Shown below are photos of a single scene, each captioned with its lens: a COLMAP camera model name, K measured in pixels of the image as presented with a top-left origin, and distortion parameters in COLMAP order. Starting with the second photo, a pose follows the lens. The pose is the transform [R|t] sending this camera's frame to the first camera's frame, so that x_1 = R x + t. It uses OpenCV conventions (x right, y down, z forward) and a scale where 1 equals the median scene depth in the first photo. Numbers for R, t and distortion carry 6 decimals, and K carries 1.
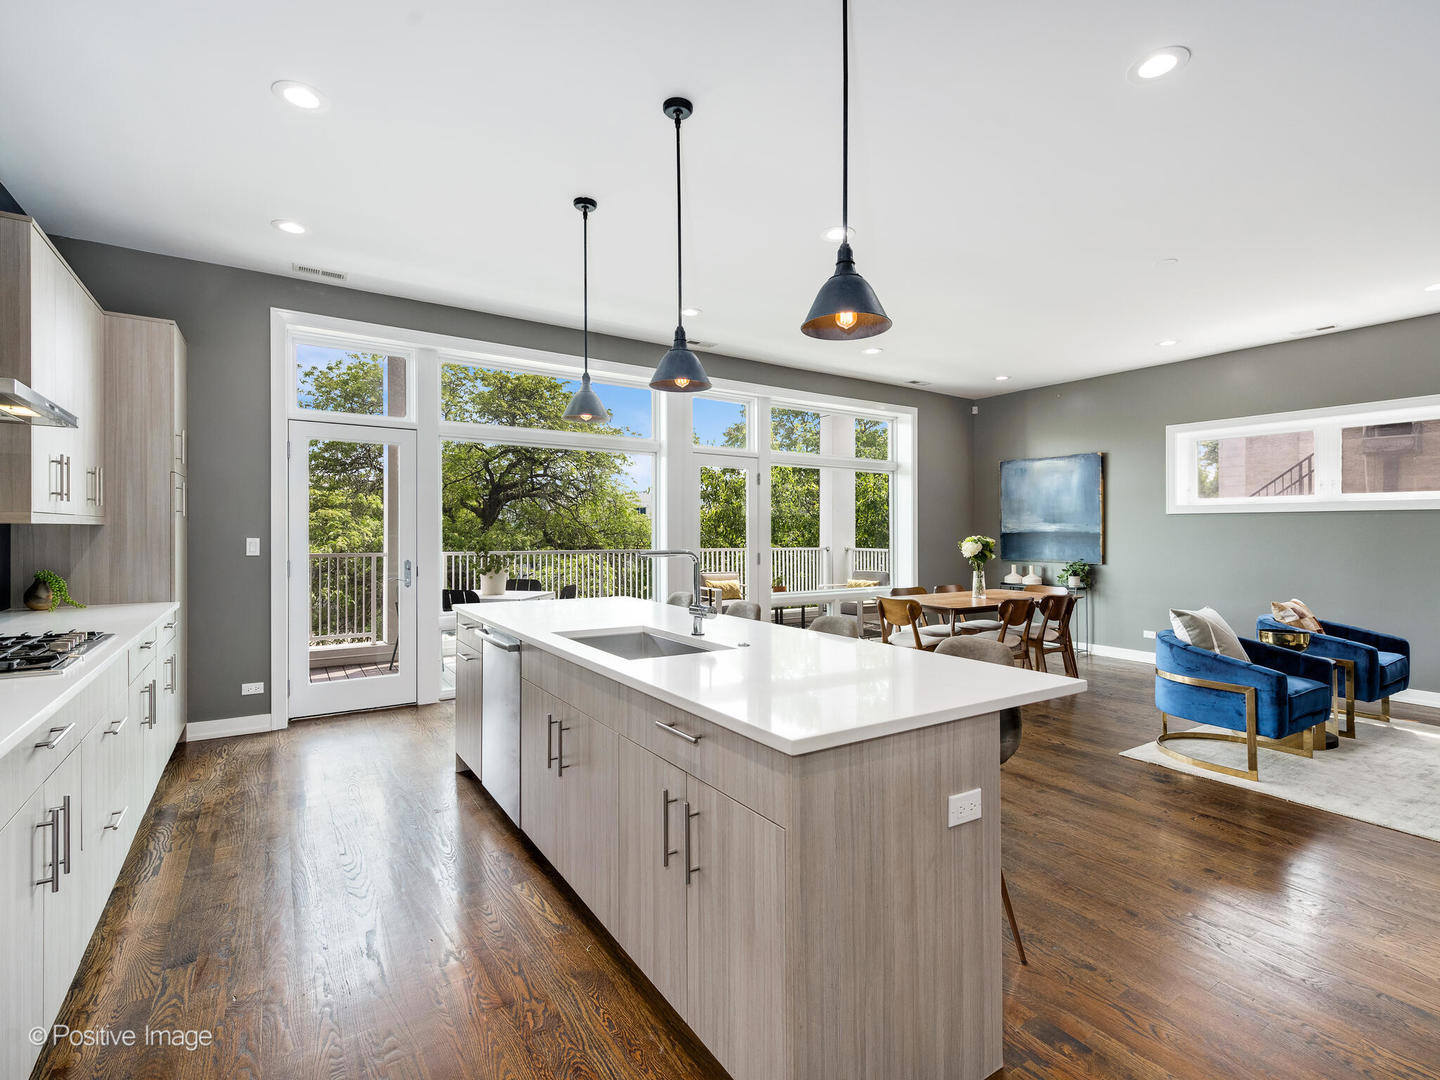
lens RADIAL K [[674.6, 0, 722.0], [0, 674.6, 538.7], [0, 0, 1]] dist [0.001598, -0.000043]
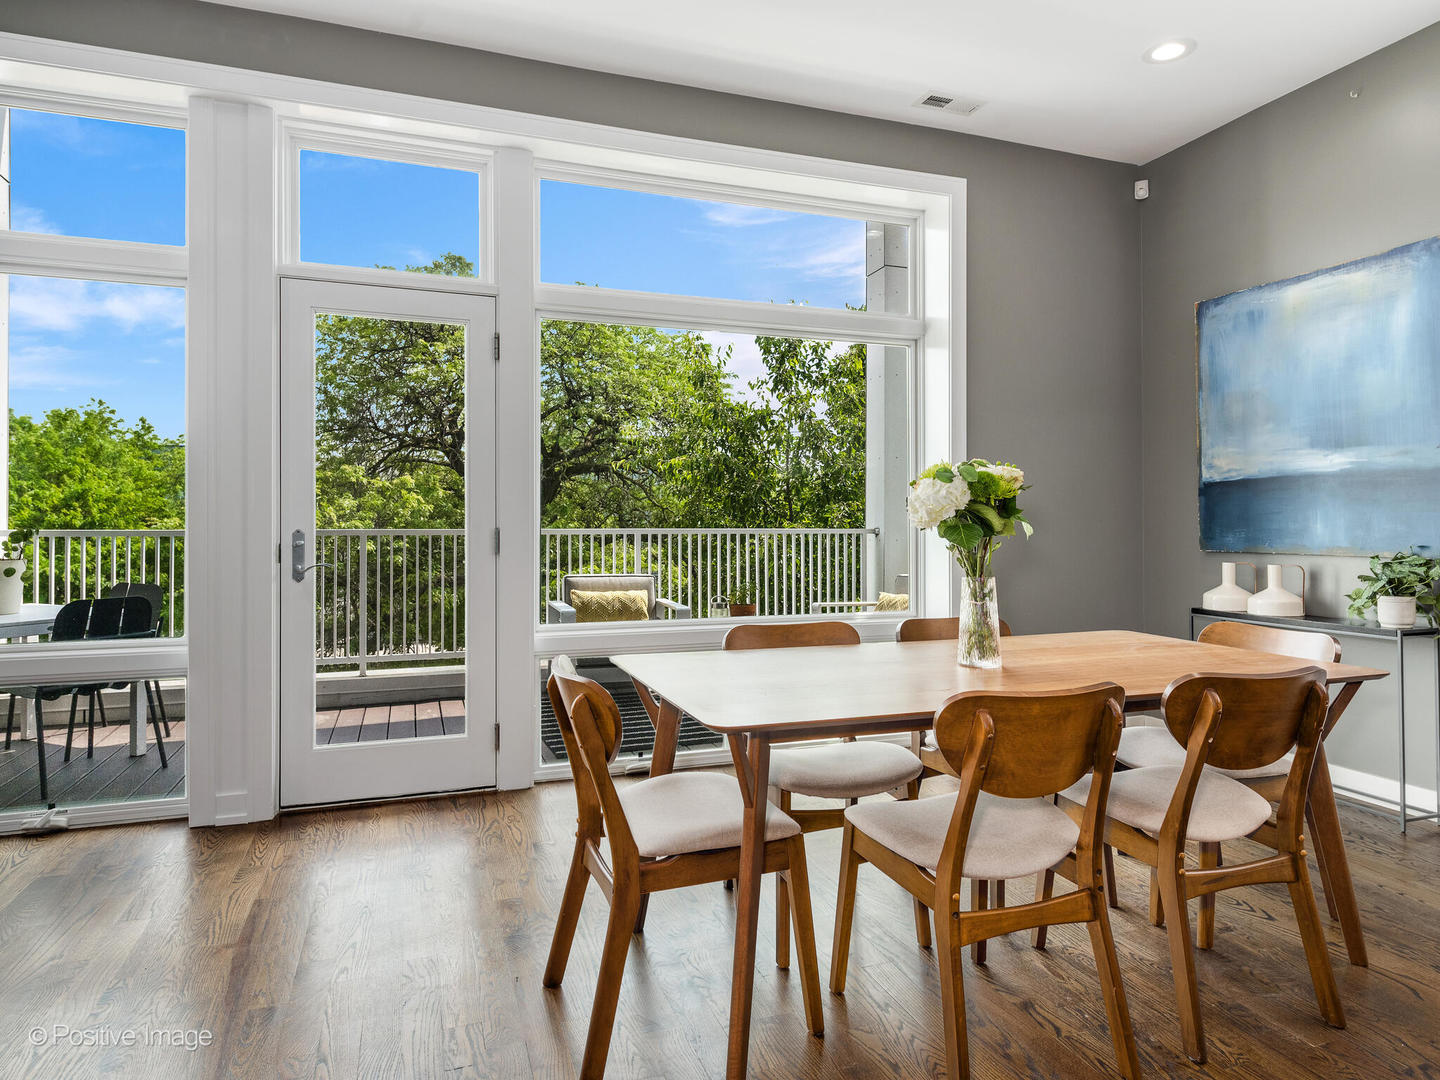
lens RADIAL K [[882.1, 0, 716.7], [0, 882.1, 530.4], [0, 0, 1]] dist [0.007168, -0.000412]
pose [[0.970061, 0.000065, -0.242860, 0.277231], [-0.000265, 1.000000, -0.000794, 0.021169], [0.242860, 0.000834, 0.970061, 0.447779]]
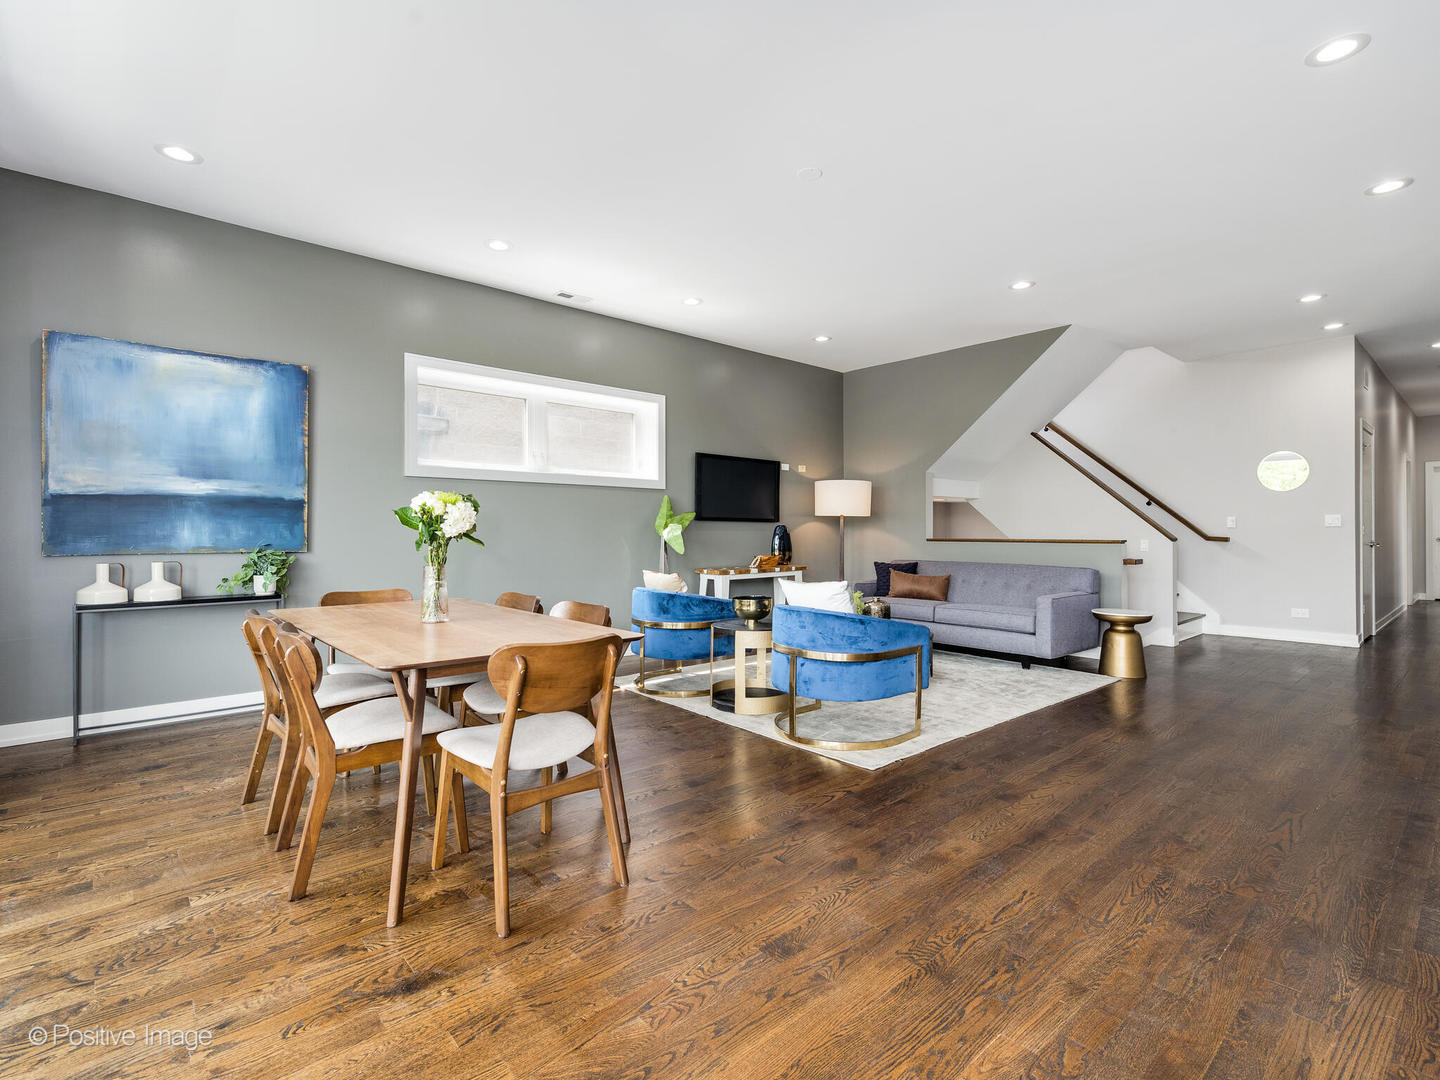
lens RADIAL K [[674.6, 0, 719.2], [0, 674.6, 525.1], [0, 0, 1]] dist [0.001598, -0.000043]
pose [[-0.148555, -0.000148, 0.988904, -0.087784], [0.007293, 0.999973, 0.001245, 0.015167], [-0.988877, 0.007397, -0.148550, 0.667887]]
